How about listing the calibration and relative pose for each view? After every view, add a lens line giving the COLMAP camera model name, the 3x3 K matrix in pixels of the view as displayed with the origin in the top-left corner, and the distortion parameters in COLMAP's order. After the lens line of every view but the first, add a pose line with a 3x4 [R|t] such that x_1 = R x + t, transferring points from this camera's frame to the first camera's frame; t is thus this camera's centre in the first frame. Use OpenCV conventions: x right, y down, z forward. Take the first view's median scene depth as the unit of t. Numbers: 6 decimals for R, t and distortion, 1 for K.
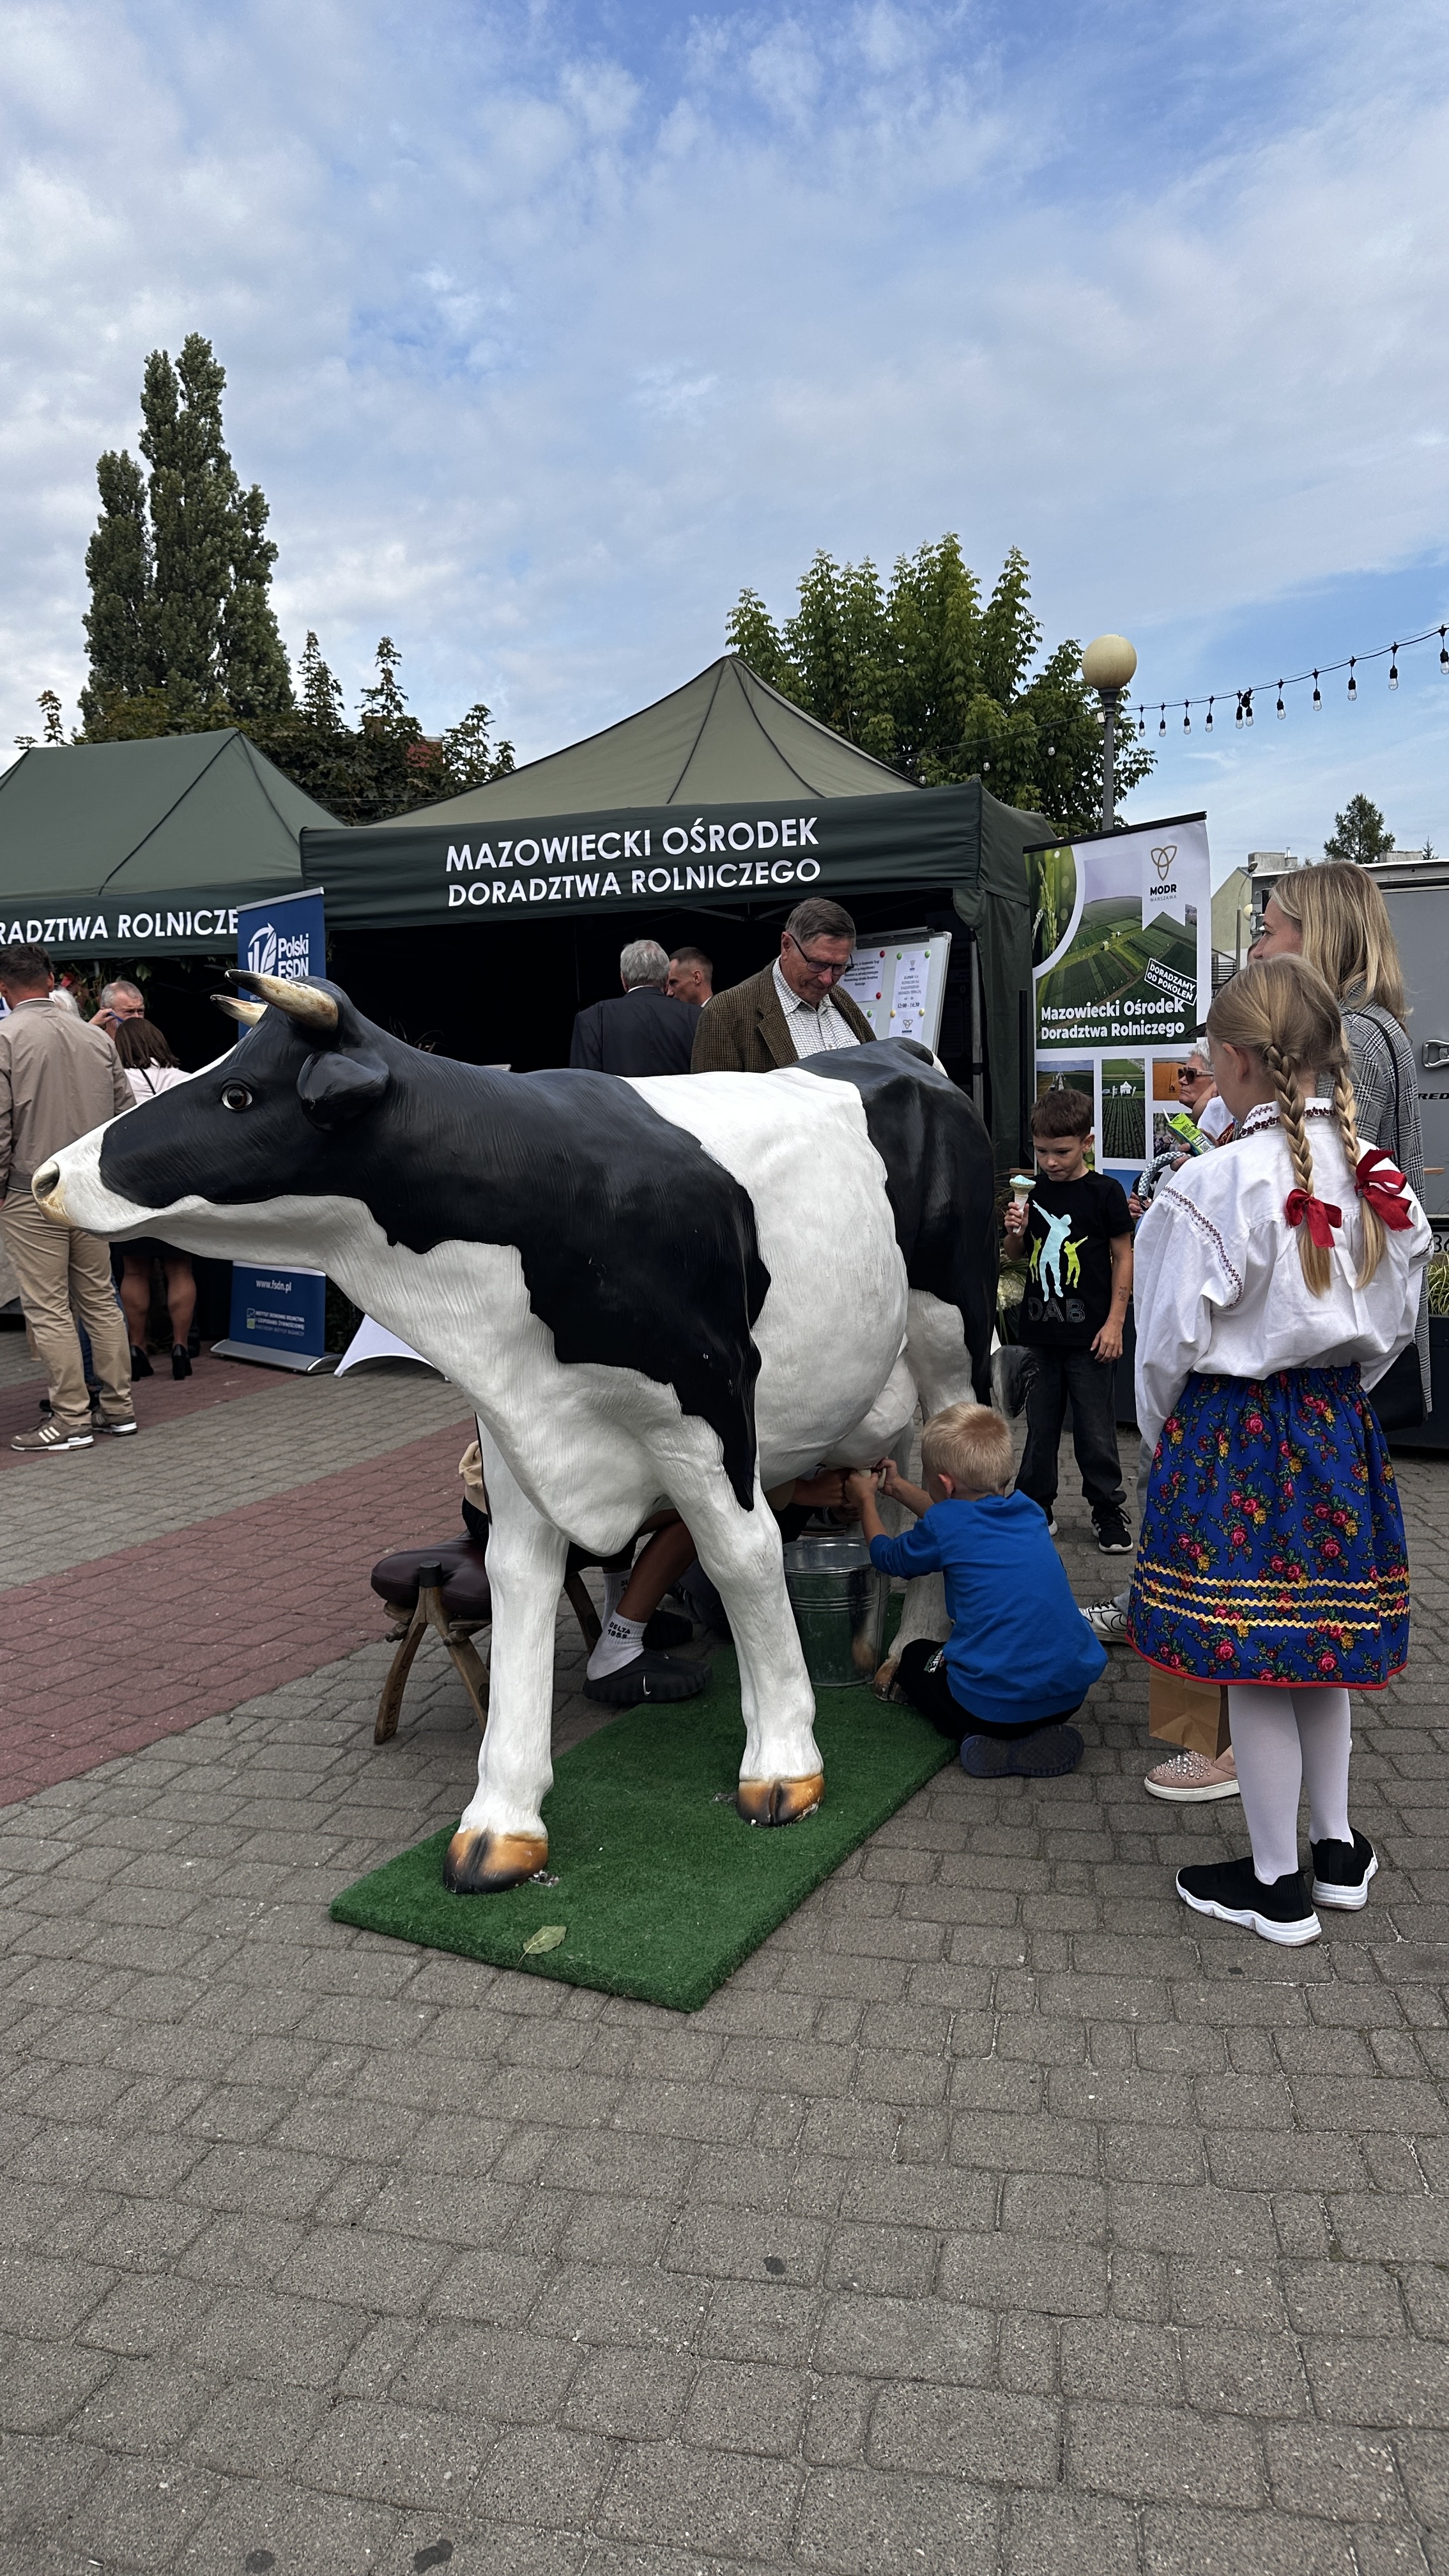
lens RADIAL K [[1794.5, 0, 731.4], [0, 1794.5, 1303.0], [0, 0, 1]] dist [0.146270, -0.239010]
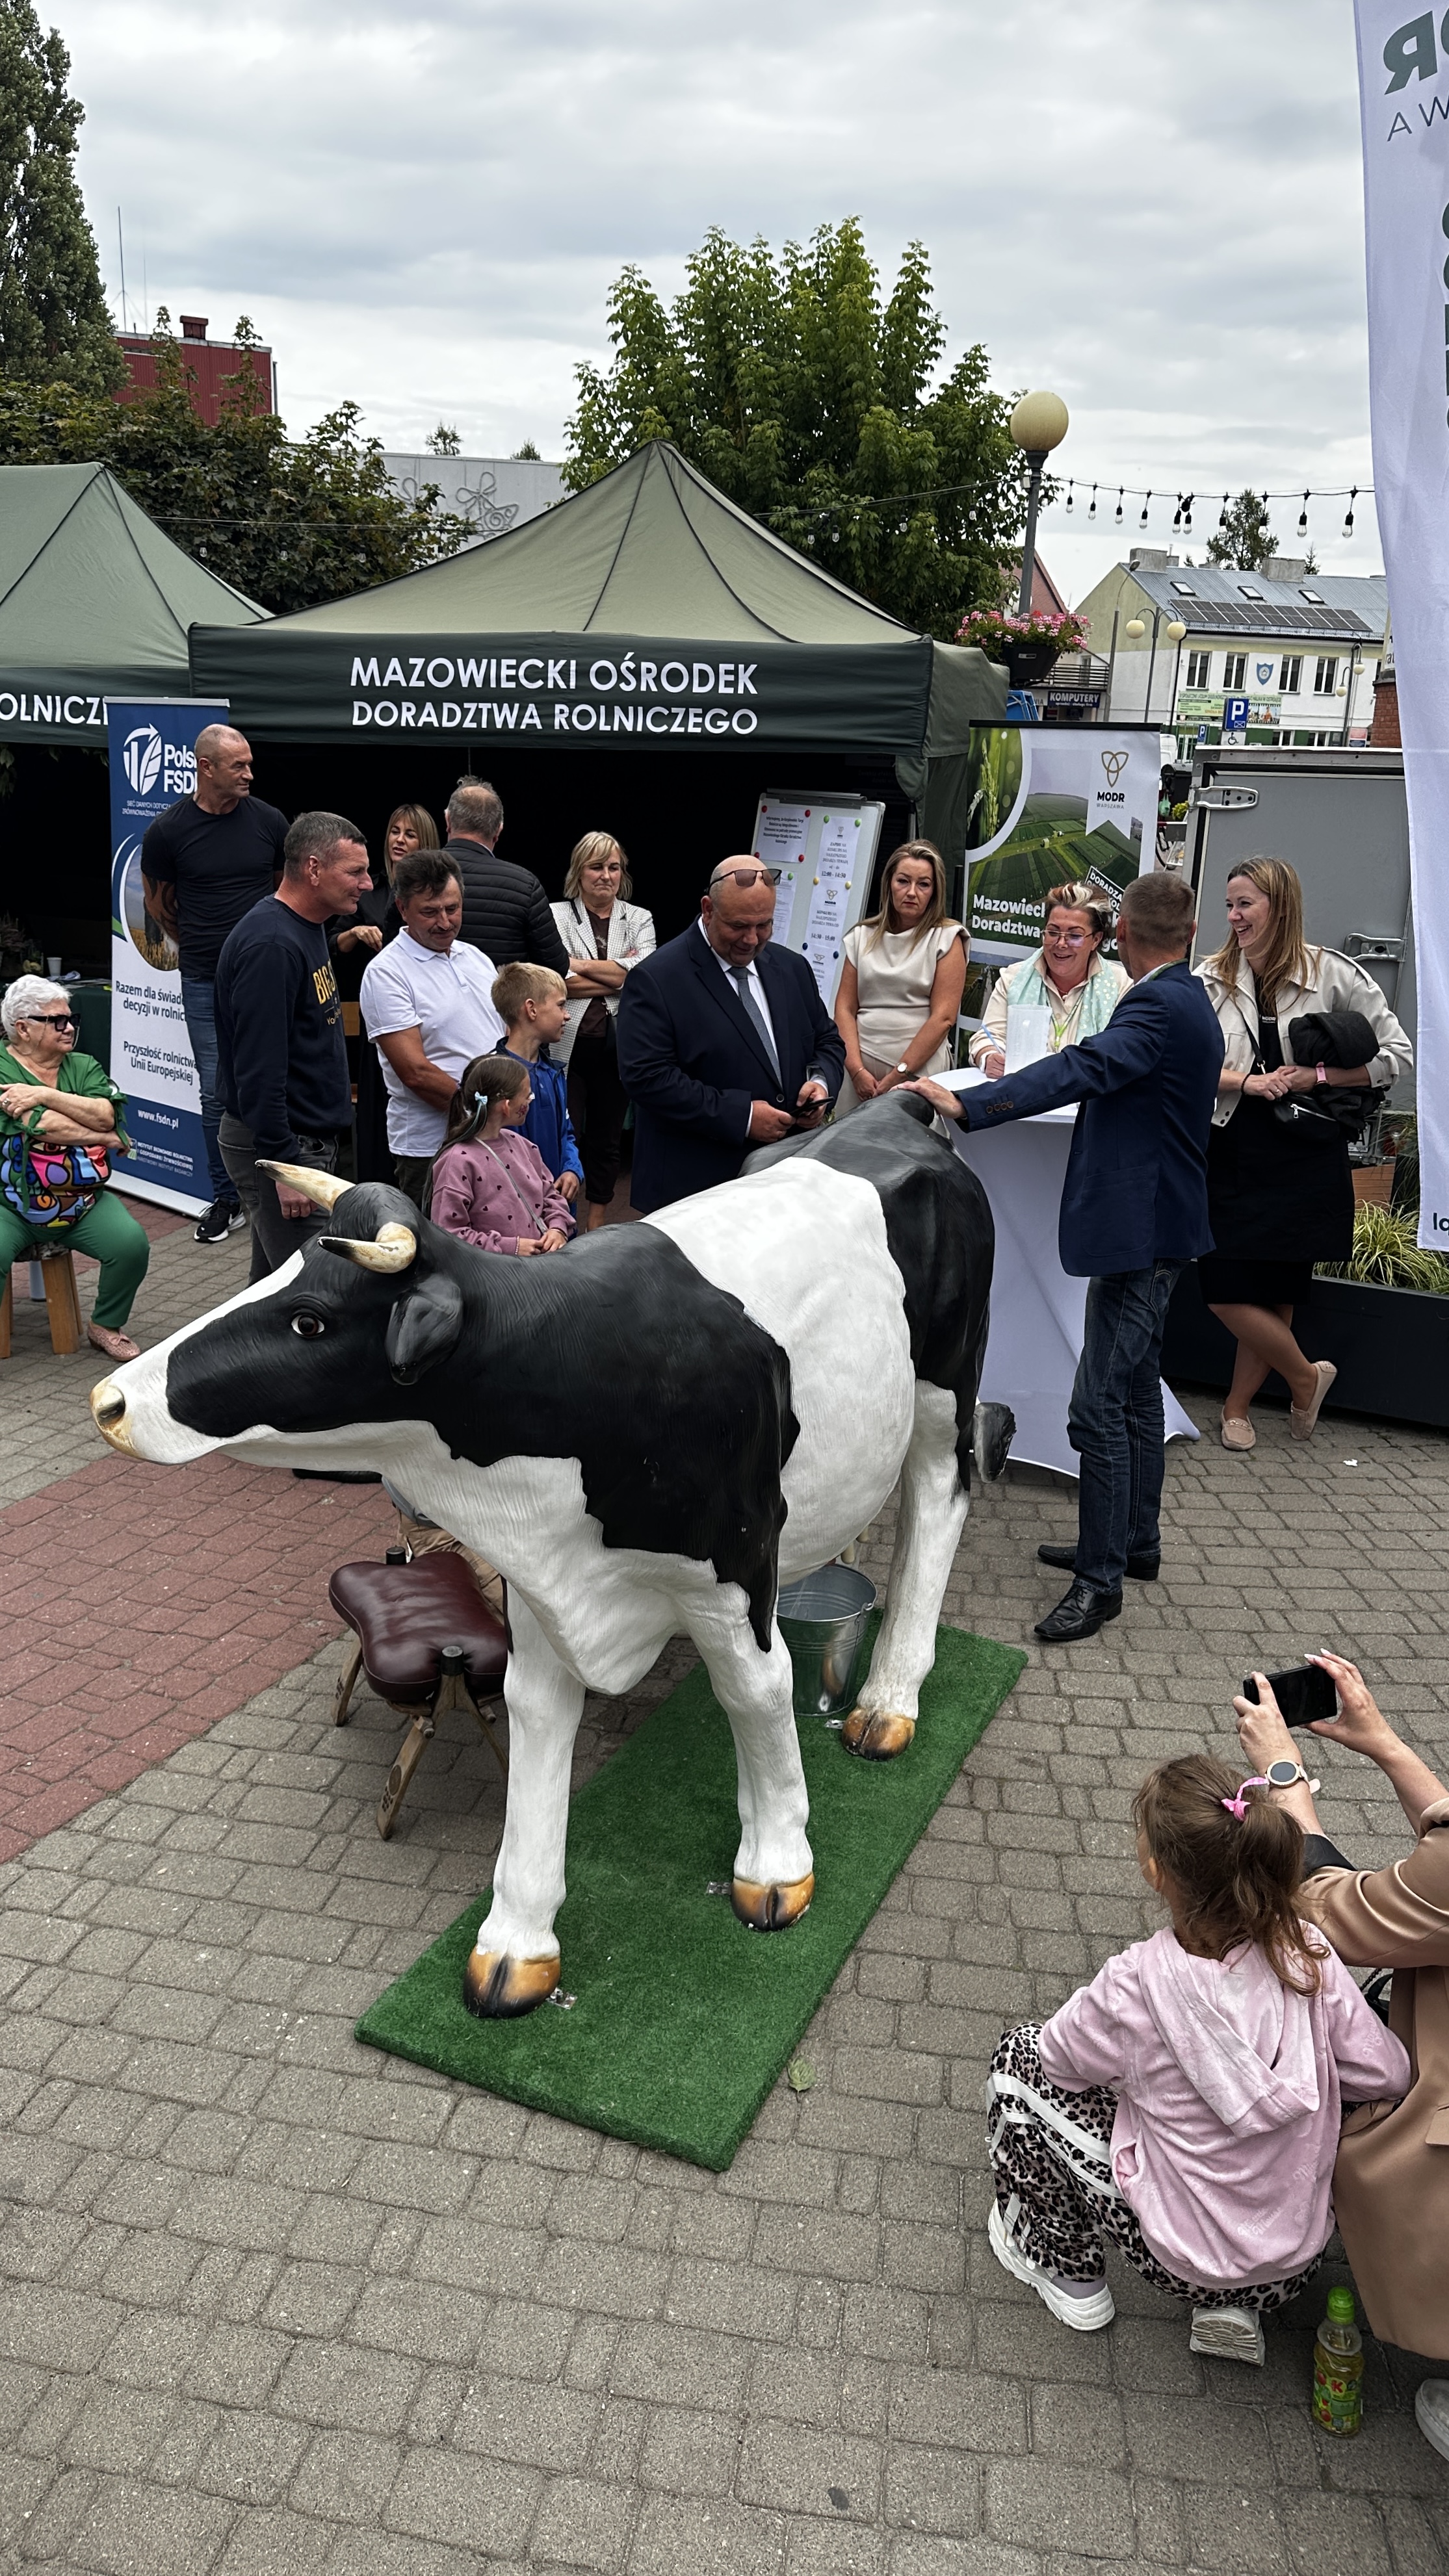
lens RADIAL K [[1852.0, 0, 690.1], [0, 1852.0, 1222.9], [0, 0, 1]] dist [0.072361, -0.069297]
pose [[0.994828, 0.037097, 0.094558, -0.141969], [-0.052566, 0.984595, 0.166764, -0.297121], [-0.086915, -0.170872, 0.981452, 0.009137]]
